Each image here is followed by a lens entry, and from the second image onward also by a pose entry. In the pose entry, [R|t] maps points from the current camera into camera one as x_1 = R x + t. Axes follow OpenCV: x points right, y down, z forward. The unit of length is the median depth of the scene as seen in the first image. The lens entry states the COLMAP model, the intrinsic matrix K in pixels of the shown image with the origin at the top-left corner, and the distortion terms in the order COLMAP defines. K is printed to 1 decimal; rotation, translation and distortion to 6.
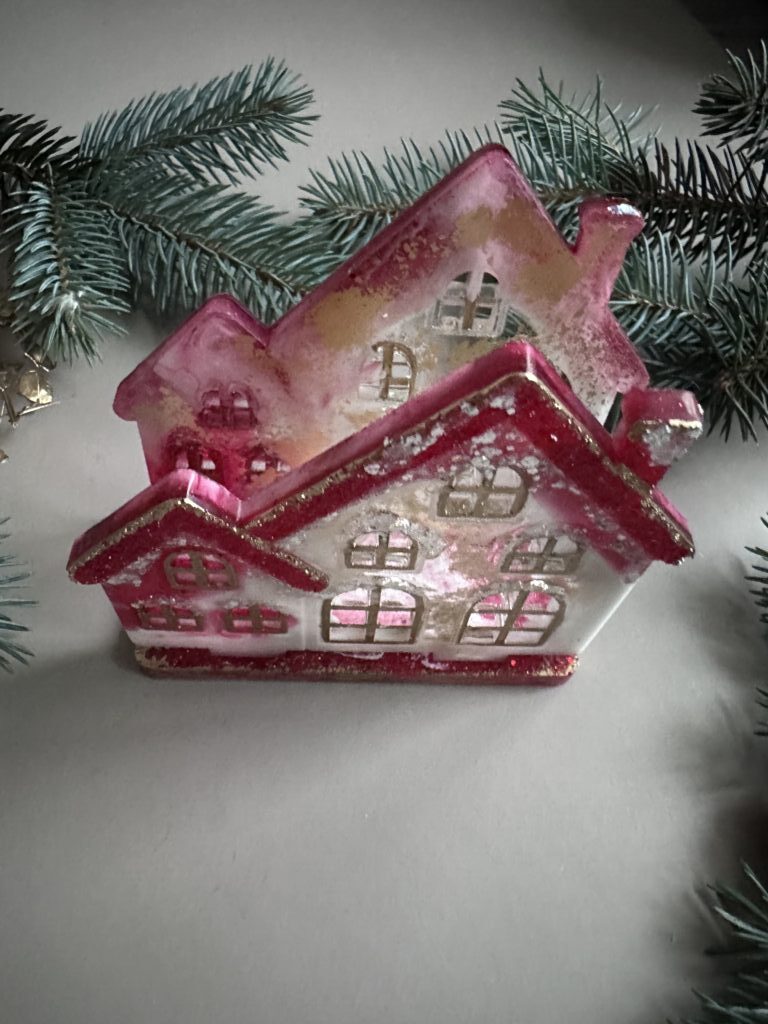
lens RADIAL K [[729.0, 0, 384.0], [0, 729.0, 512.0], [0, 0, 1]] dist [0.054231, 0.000770]
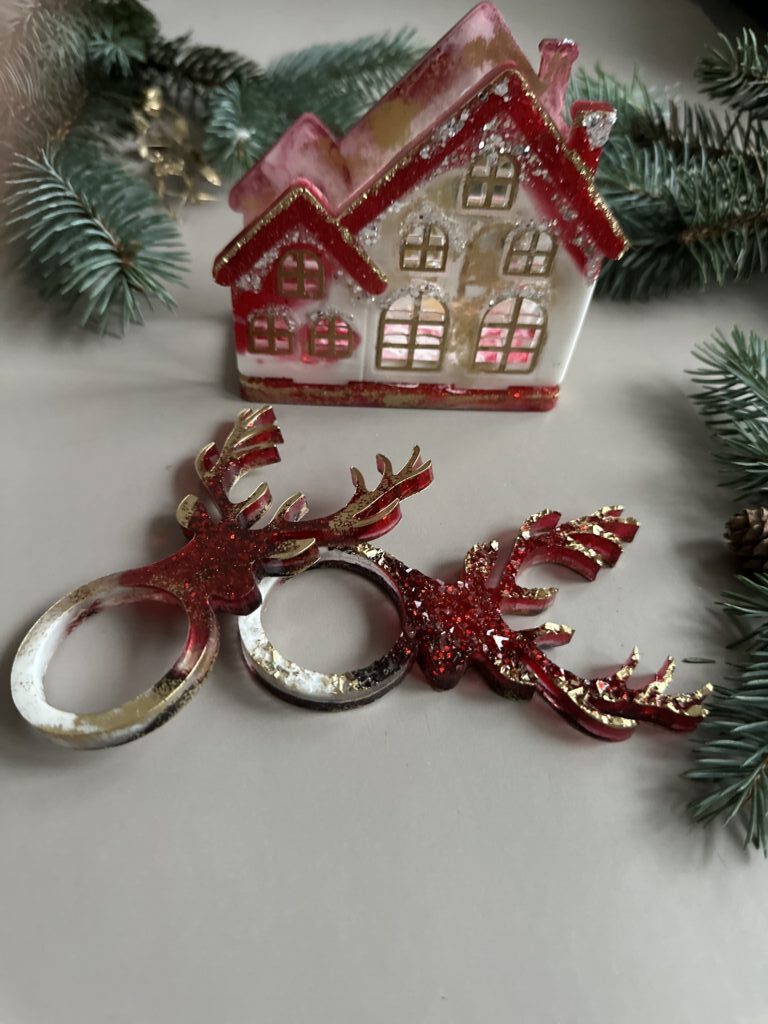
lens RADIAL K [[743.6, 0, 384.0], [0, 743.6, 512.0], [0, 0, 1]] dist [0.033858, -0.080664]
pose [[0.999185, -0.026207, 0.030691, -0.143534], [0.029983, 0.991080, -0.129848, 0.765039], [-0.027014, 0.130663, 0.991059, -0.445992]]
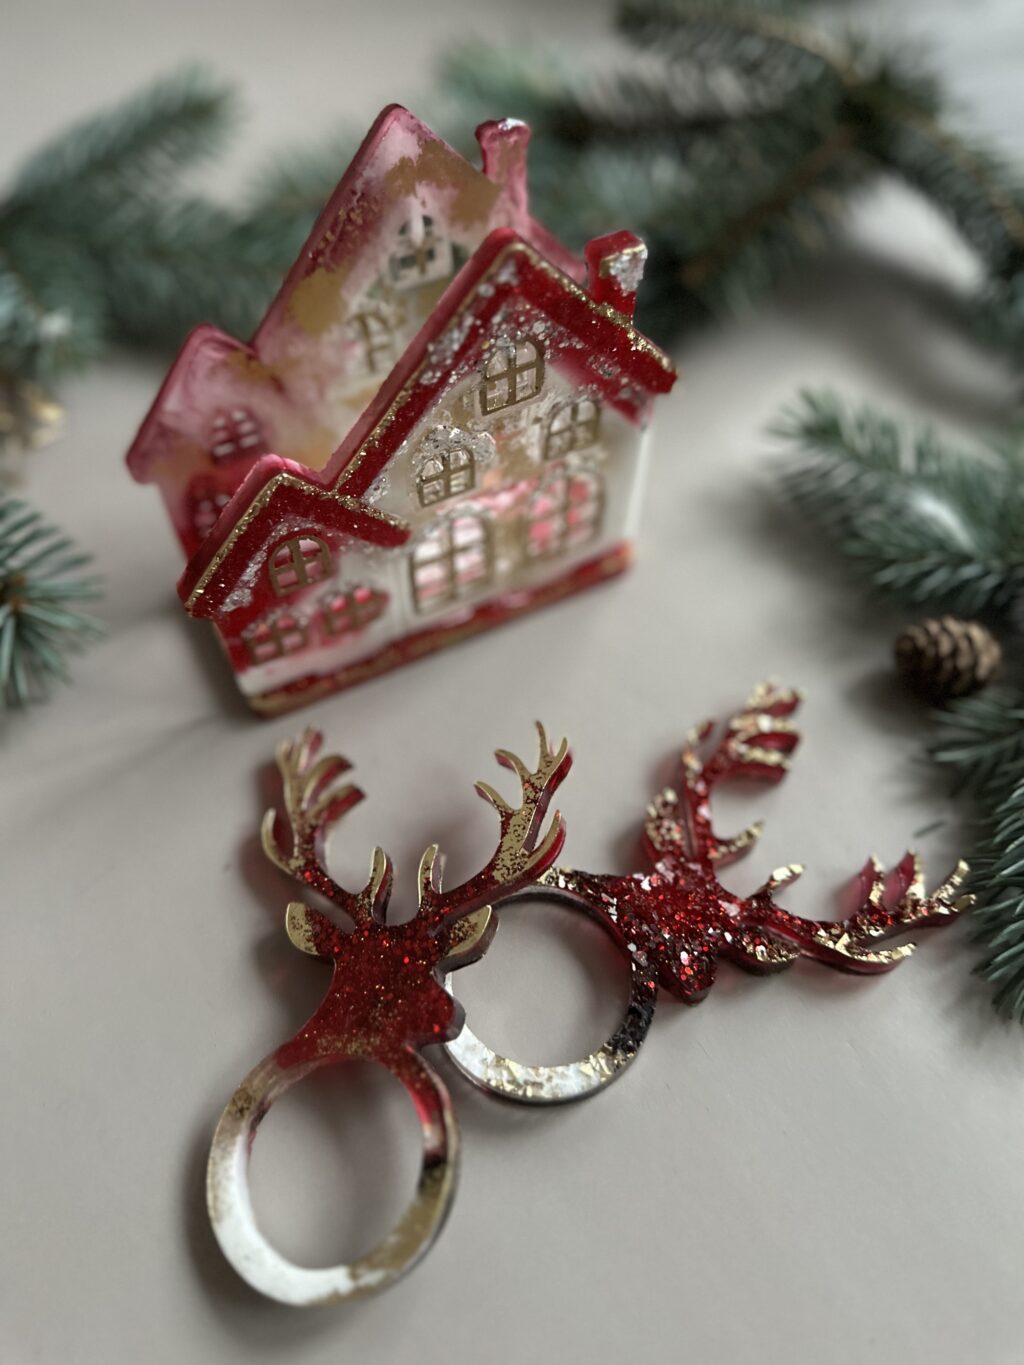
lens RADIAL K [[971.7, 0, 512.0], [0, 971.7, 682.5], [0, 0, 1]] dist [0.056030, -0.071429]
pose [[0.883979, -0.421833, 0.201587, -0.341789], [0.417919, 0.906245, 0.063755, 0.280994], [-0.209581, 0.027889, 0.977393, -0.473733]]
